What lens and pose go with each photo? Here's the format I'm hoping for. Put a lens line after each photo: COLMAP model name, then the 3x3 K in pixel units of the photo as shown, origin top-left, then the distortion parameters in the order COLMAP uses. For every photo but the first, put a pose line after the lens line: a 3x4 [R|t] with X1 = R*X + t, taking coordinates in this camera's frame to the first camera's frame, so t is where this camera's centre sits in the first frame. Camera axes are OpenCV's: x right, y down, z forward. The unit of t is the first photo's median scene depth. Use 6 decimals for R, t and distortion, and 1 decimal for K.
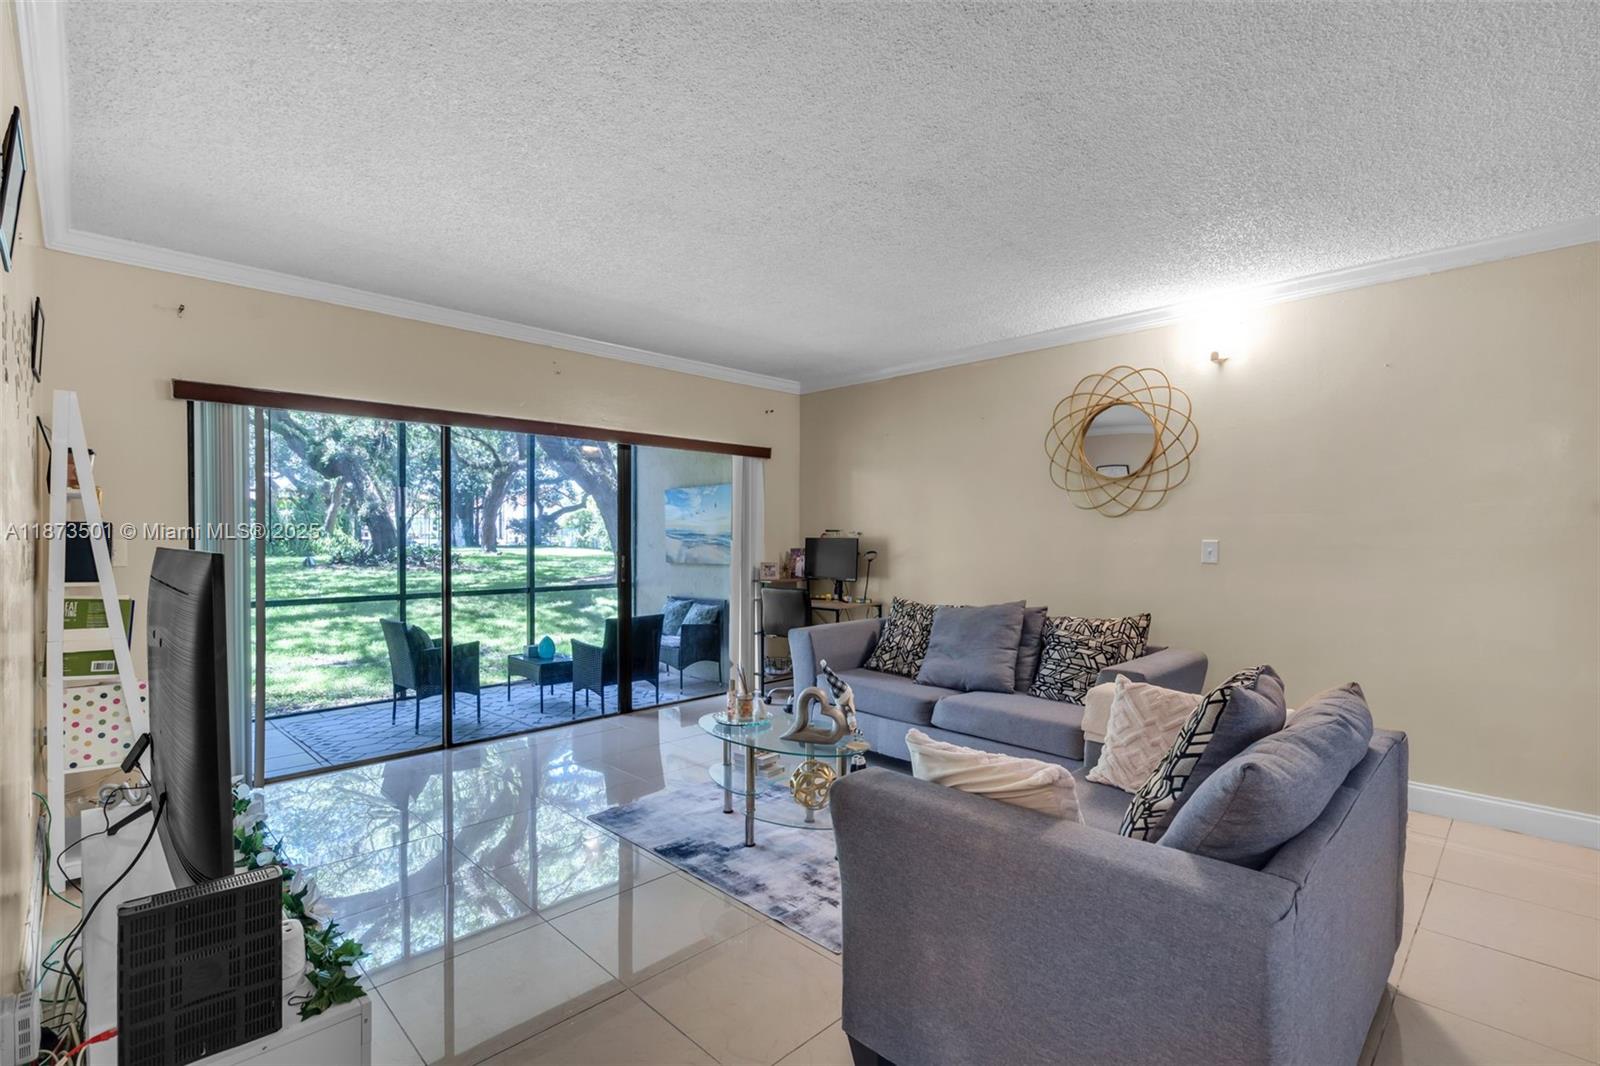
lens RADIAL K [[741.5, 0, 800.0], [0, 741.5, 533.0], [0, 0, 1]] dist [0.001667, 0.000497]
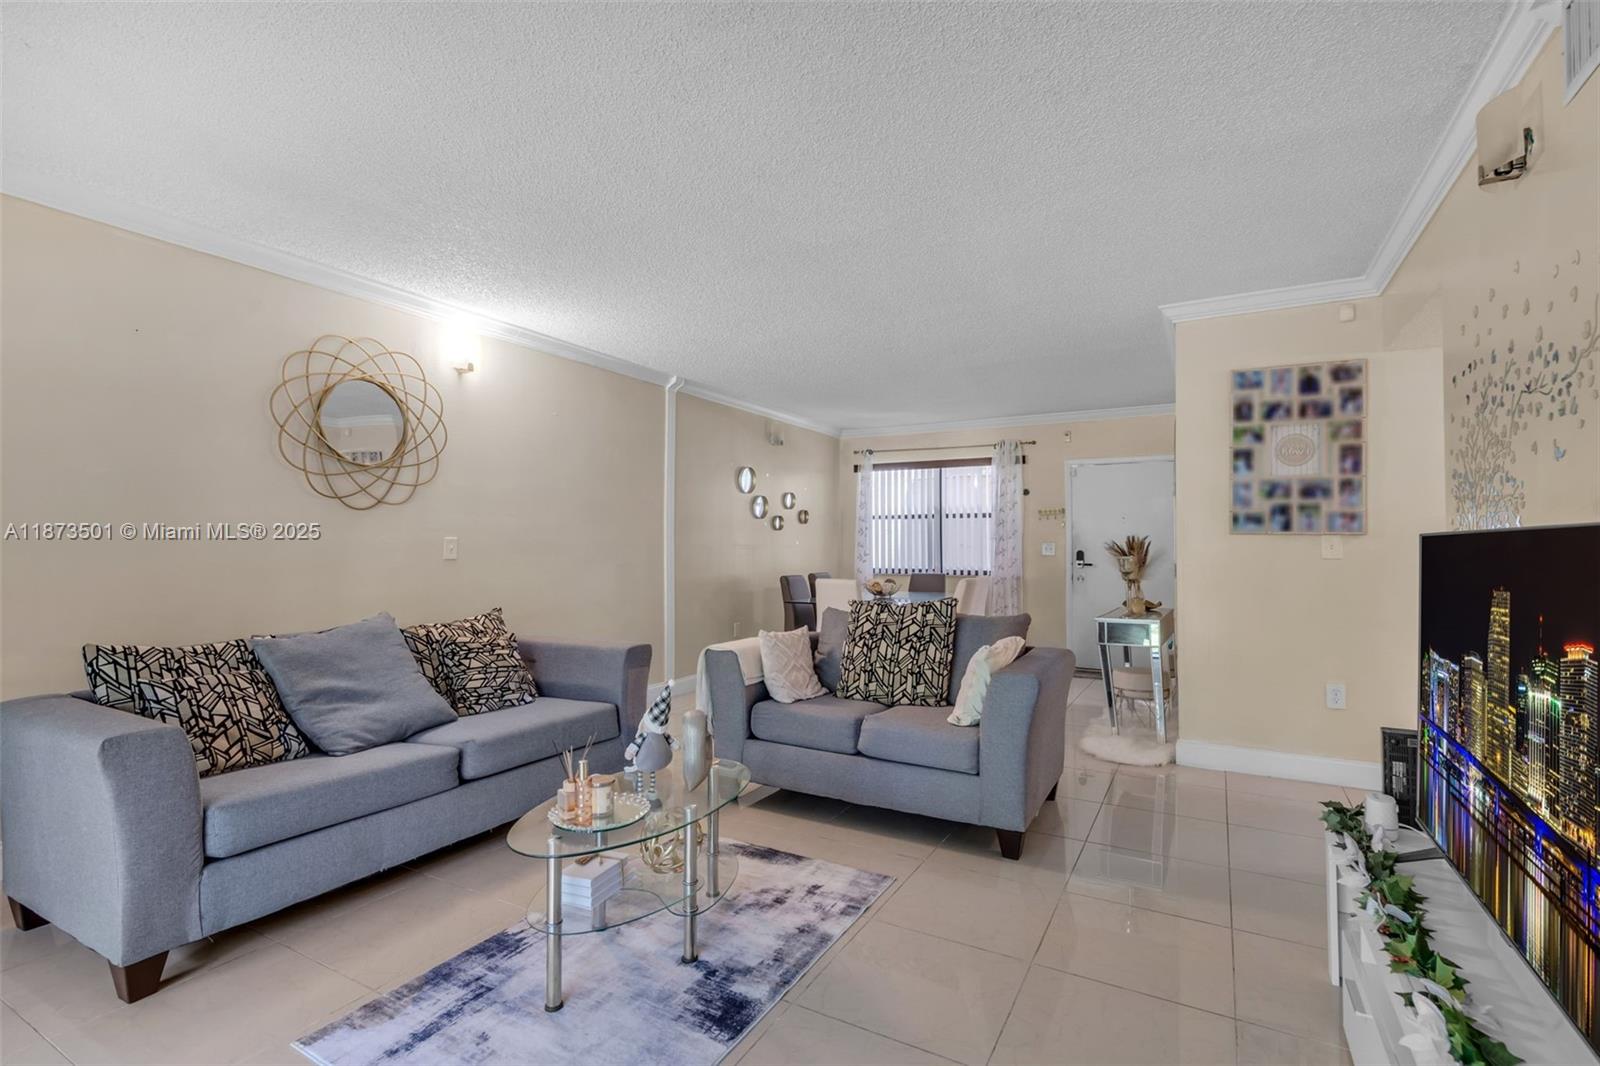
lens RADIAL K [[716.2, 0, 800.0], [0, 716.2, 533.0], [0, 0, 1]] dist [-0.000625, -0.000034]
pose [[-0.269850, 0.013228, 0.962811, -0.547111], [-0.012802, 0.999768, -0.017323, 0.014064], [-0.962817, -0.017001, -0.269618, 0.776786]]
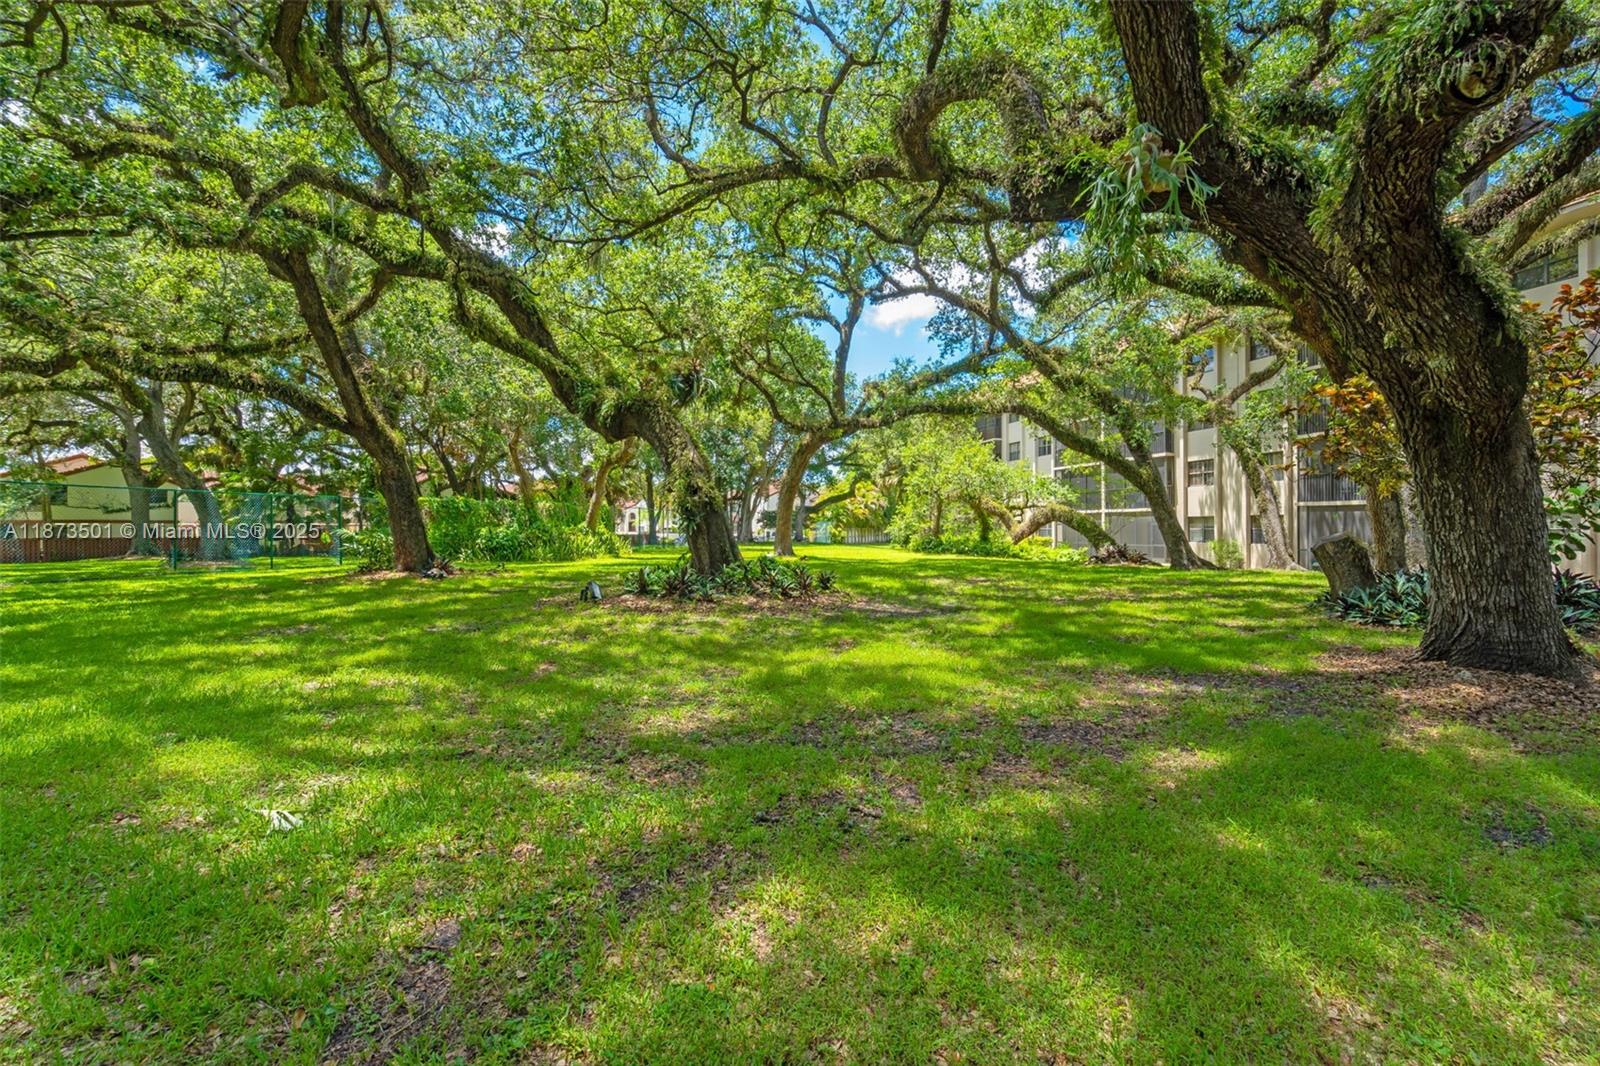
lens RADIAL K [[741.5, 0, 800.0], [0, 741.5, 533.0], [0, 0, 1]] dist [0.001667, 0.000497]
pose [[0.965673, -0.009264, -0.259595, -0.291171], [0.010957, 0.999927, 0.005073, 0.002478], [0.259530, -0.007743, 0.965704, 0.397239]]
